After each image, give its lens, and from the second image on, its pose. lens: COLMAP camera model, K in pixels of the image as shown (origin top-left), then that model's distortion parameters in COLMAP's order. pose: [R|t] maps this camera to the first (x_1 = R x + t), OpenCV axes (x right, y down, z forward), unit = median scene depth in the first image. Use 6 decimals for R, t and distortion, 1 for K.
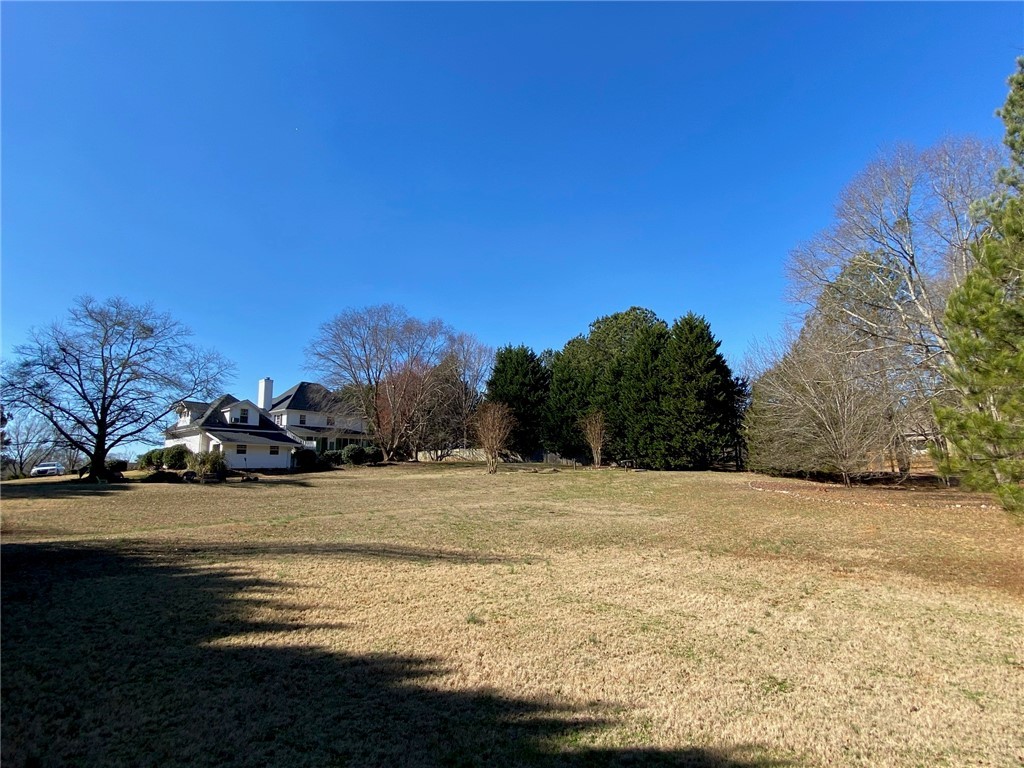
lens RADIAL K [[450.9, 0, 512.0], [0, 450.9, 384.0], [0, 0, 1]] dist [0.000157, -0.000029]
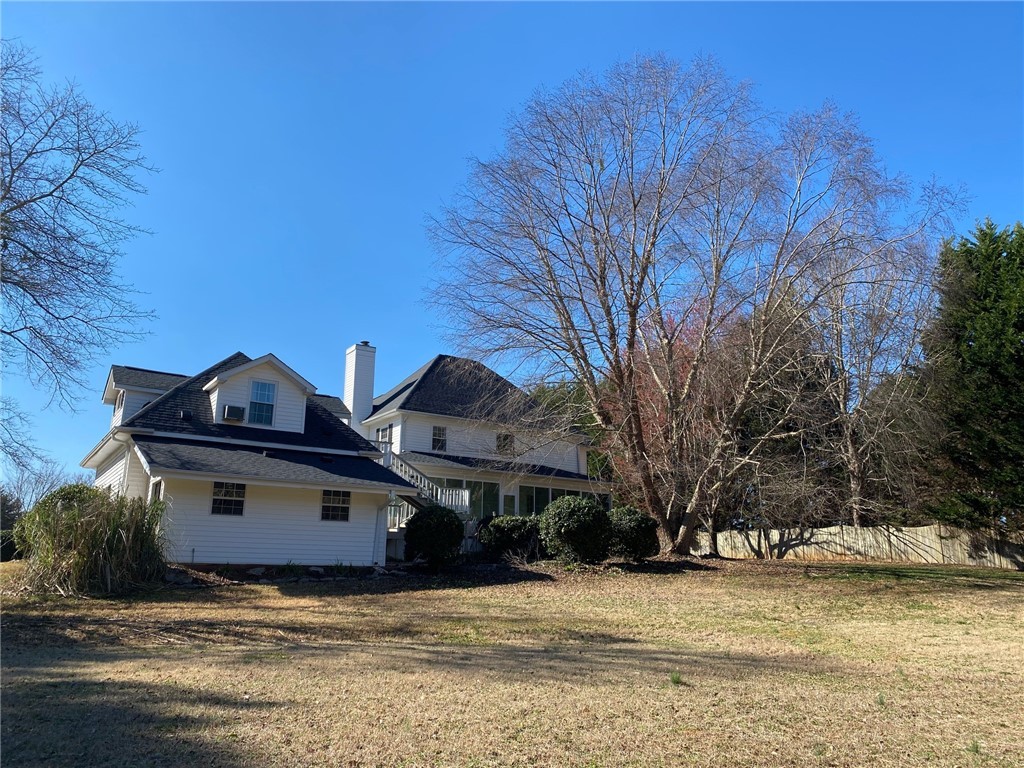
lens RADIAL K [[776.8, 0, 512.0], [0, 776.8, 384.0], [0, 0, 1]] dist [0.049683, -0.002576]
pose [[0.930562, -0.044310, -0.363444, -0.167739], [0.028018, 0.998357, -0.049979, 0.071574], [0.365062, 0.036326, 0.930274, 0.417866]]
